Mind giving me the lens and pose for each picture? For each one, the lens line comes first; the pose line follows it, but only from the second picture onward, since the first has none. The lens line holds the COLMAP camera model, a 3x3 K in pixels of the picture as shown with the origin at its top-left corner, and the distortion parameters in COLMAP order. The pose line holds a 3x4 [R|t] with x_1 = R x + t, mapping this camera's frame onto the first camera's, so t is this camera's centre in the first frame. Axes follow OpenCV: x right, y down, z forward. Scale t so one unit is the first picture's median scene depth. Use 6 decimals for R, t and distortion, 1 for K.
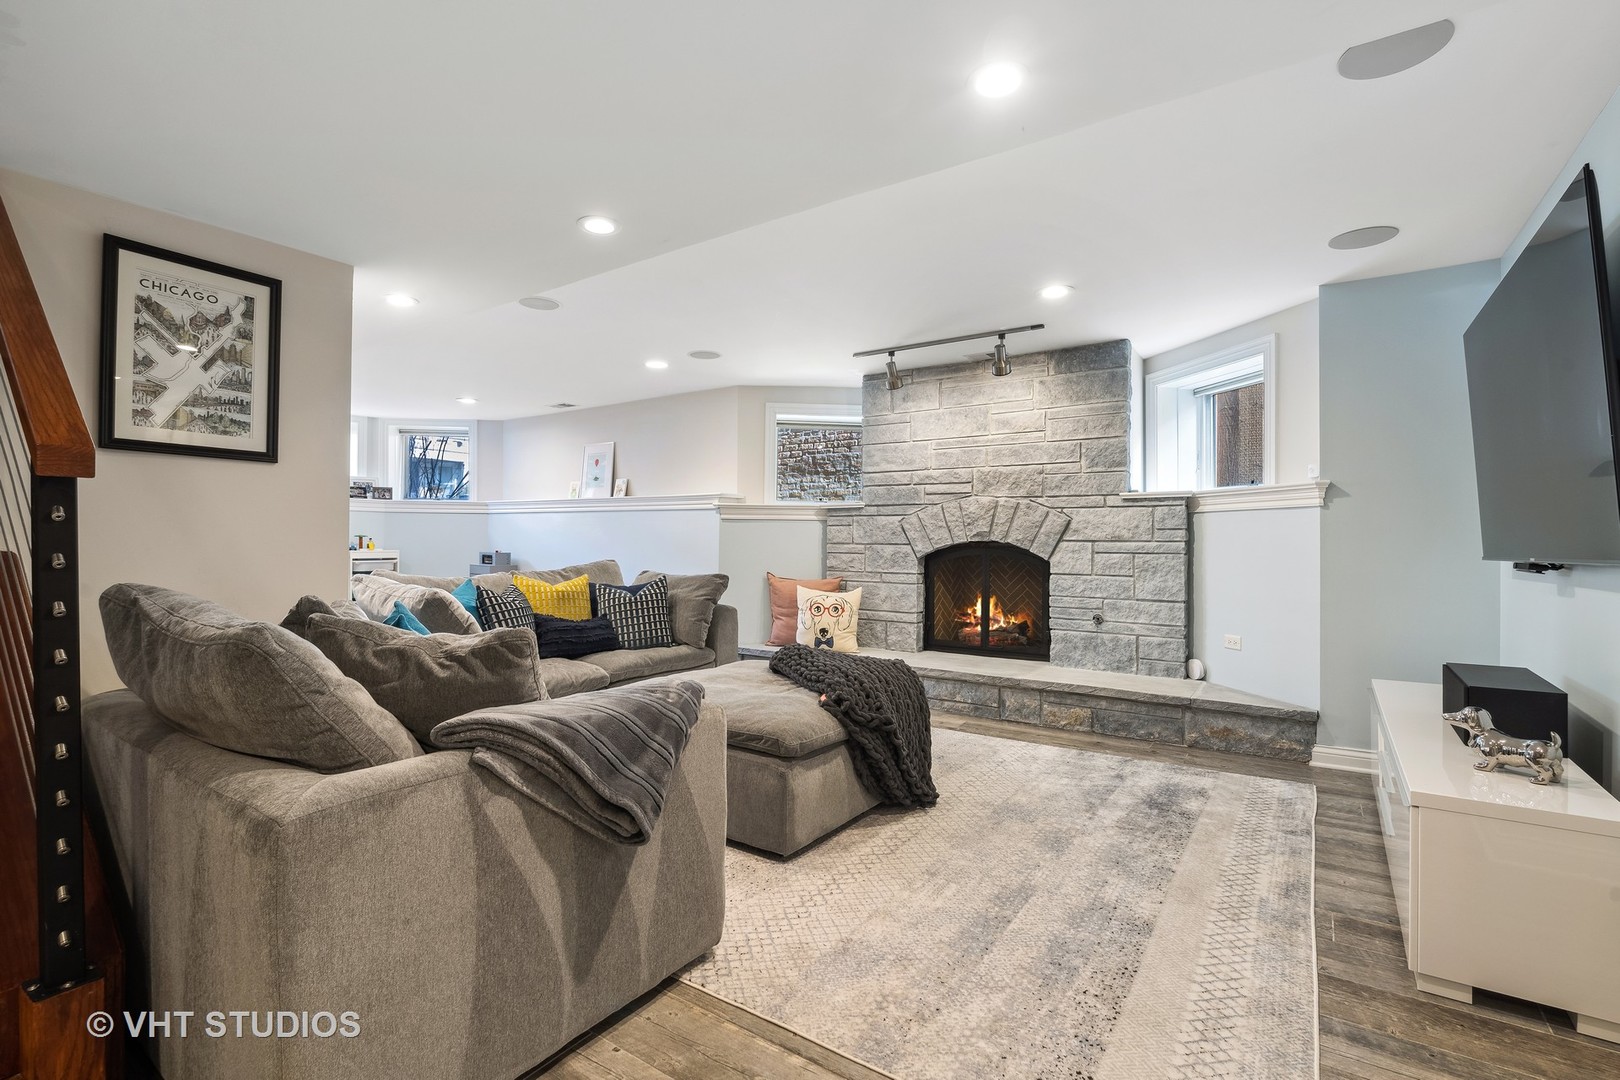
lens RADIAL K [[749.1, 0, 802.2], [0, 749.1, 521.4], [0, 0, 1]] dist [-0.004358, -0.000516]
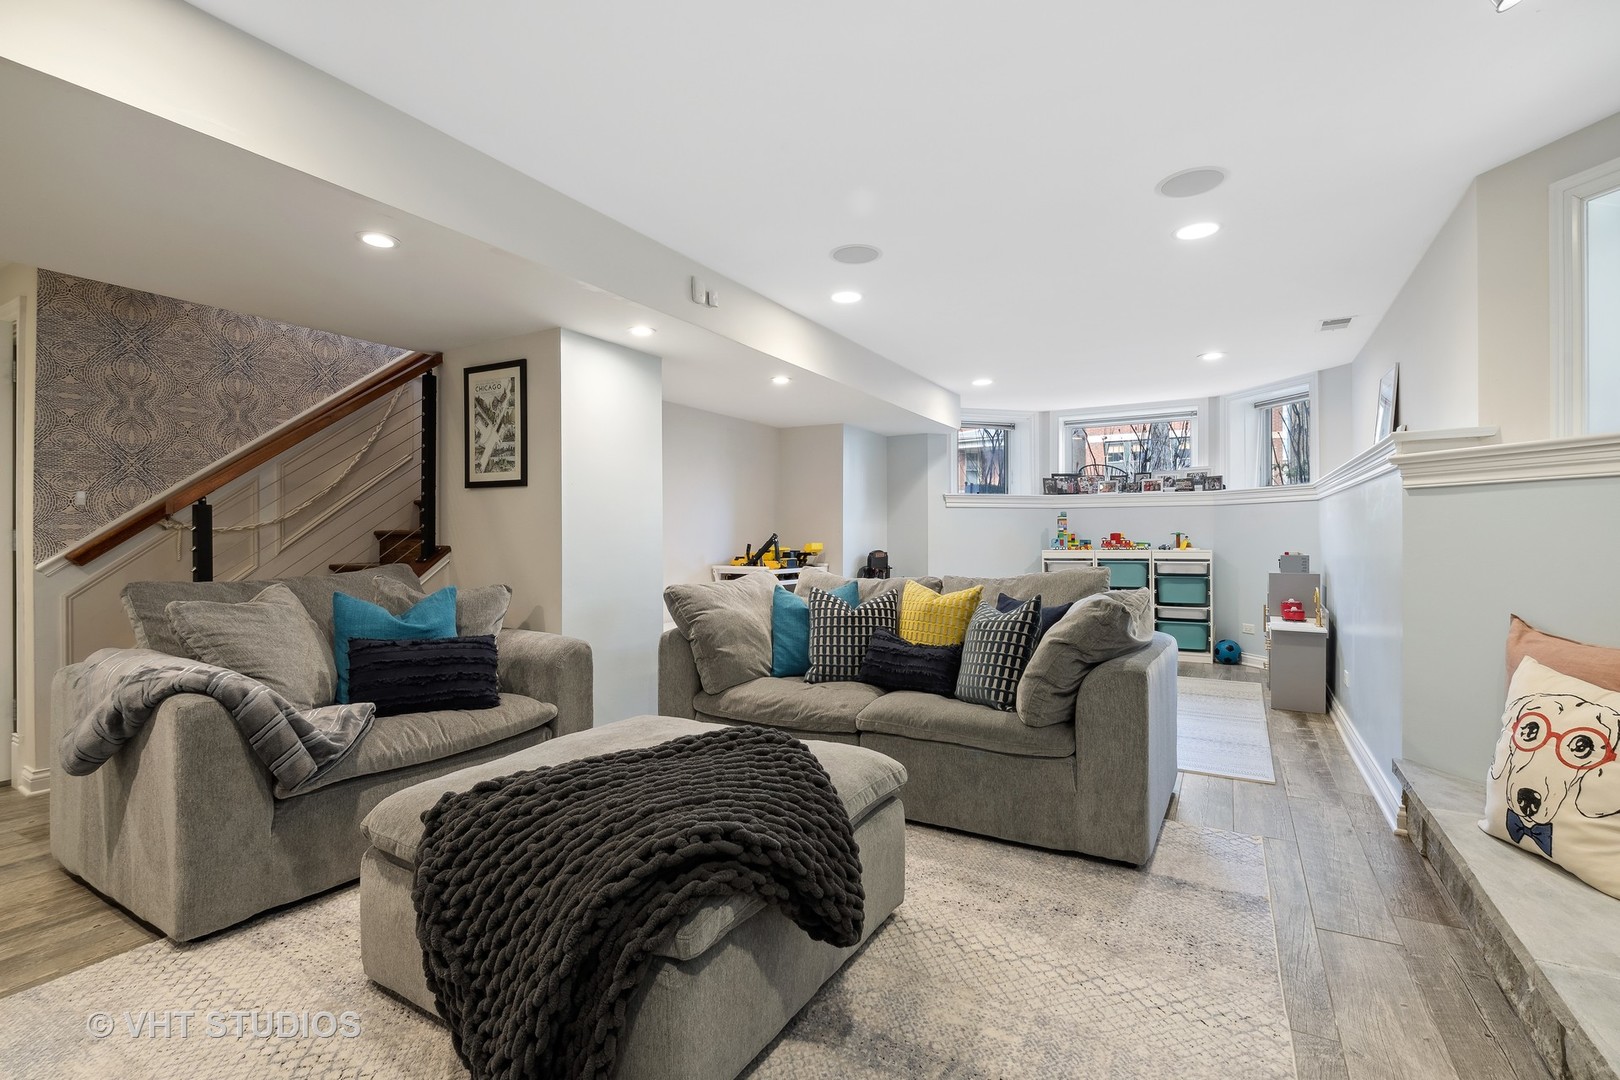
lens RADIAL K [[749.1, 0, 802.2], [0, 749.1, 521.4], [0, 0, 1]] dist [-0.004358, -0.000516]
pose [[0.072262, -0.026317, -0.997038, 0.790686], [0.028868, 0.999288, -0.024284, 0.041038], [0.996968, -0.027027, 0.072970, 1.462052]]
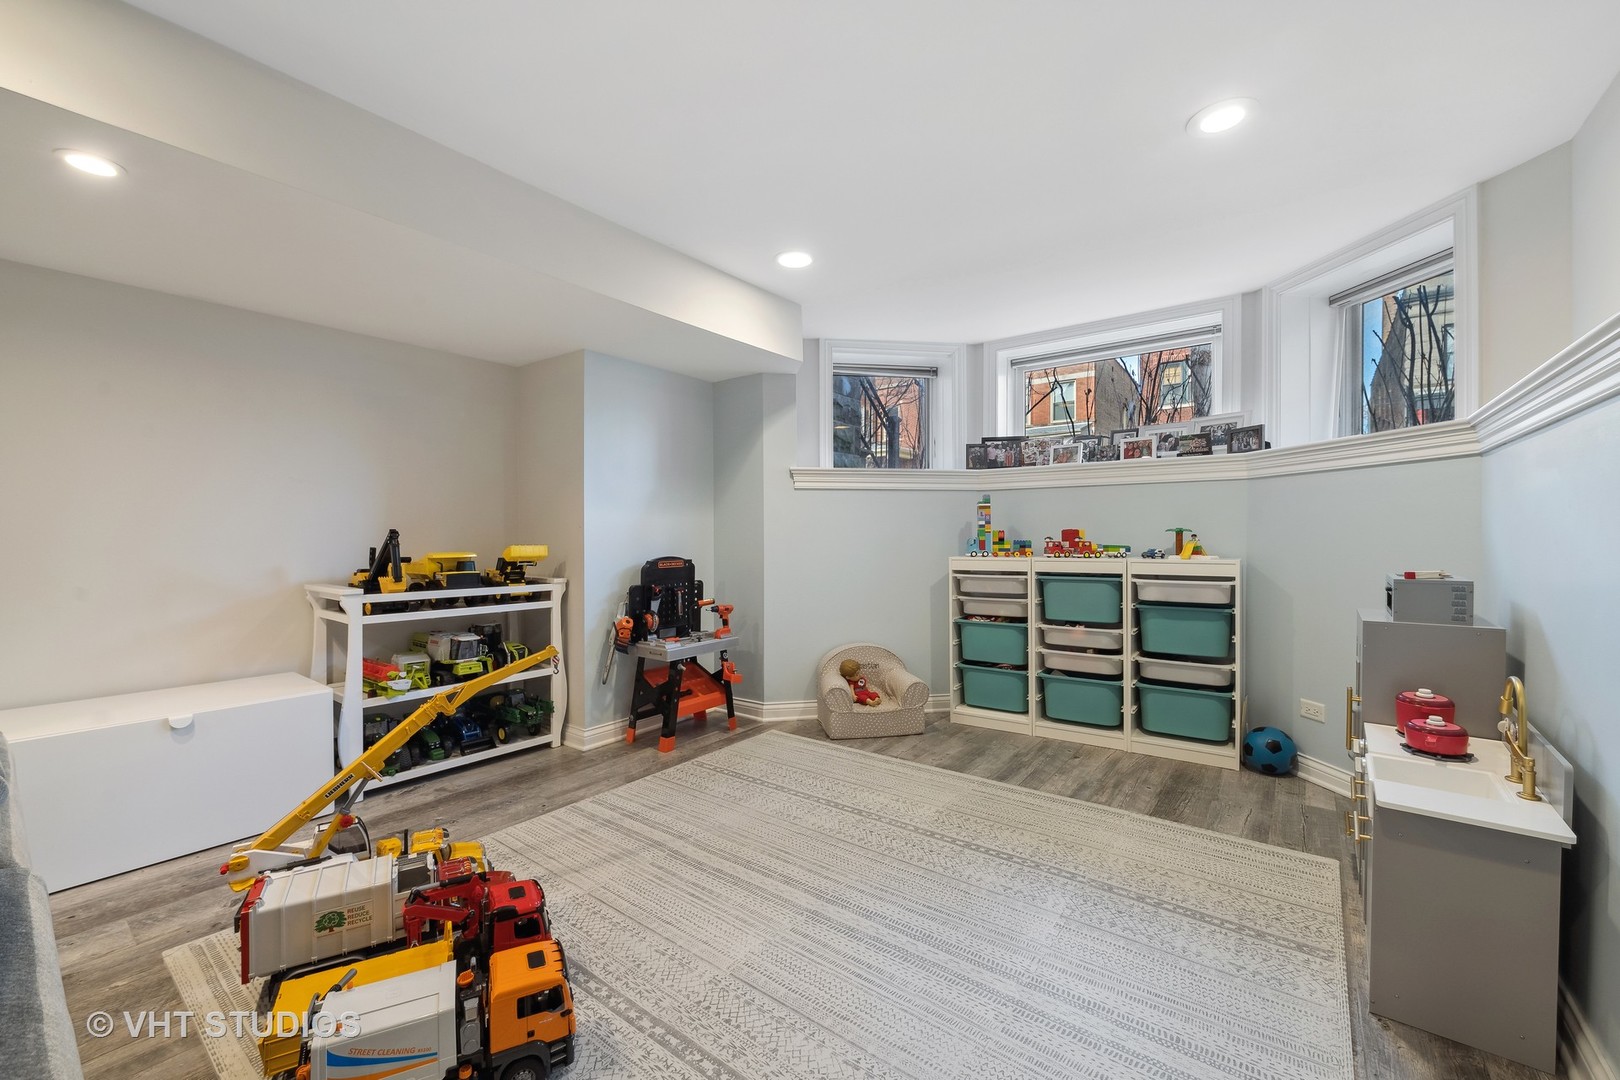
lens RADIAL K [[660.7, 0, 797.2], [0, 660.7, 533.0], [0, 0, 1]] dist [-0.007638, 0.000108]
pose [[-0.062014, -0.008873, -0.998036, -0.392463], [0.029028, 0.999521, -0.010690, 0.056965], [0.997653, -0.029634, -0.061726, 2.300502]]
